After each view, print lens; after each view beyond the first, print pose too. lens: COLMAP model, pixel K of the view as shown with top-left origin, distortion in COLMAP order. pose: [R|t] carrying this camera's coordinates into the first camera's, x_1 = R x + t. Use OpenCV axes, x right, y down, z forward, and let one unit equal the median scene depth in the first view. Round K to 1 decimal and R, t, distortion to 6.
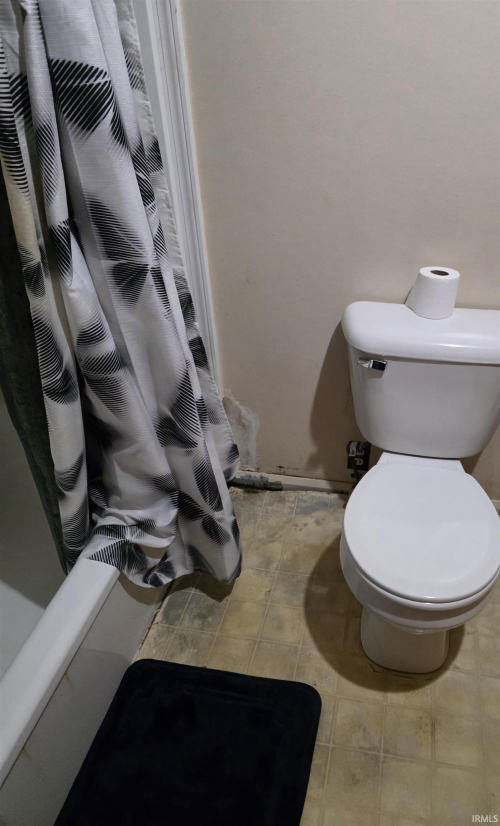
lens RADIAL K [[562.1, 0, 250.0], [0, 562.1, 413.0], [0, 0, 1]] dist [0.000609, 0.000099]
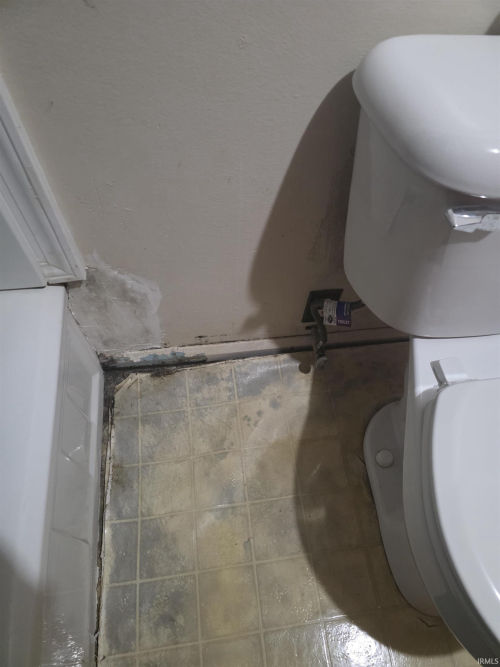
lens RADIAL K [[457.5, 0, 249.1], [0, 457.5, 353.1], [0, 0, 1]] dist [0.000063, -0.003507]
pose [[0.923750, -0.286767, 0.253872, -0.036608], [0.146478, 0.876988, 0.457642, -0.129458], [-0.353880, -0.385560, 0.852122, 0.532645]]
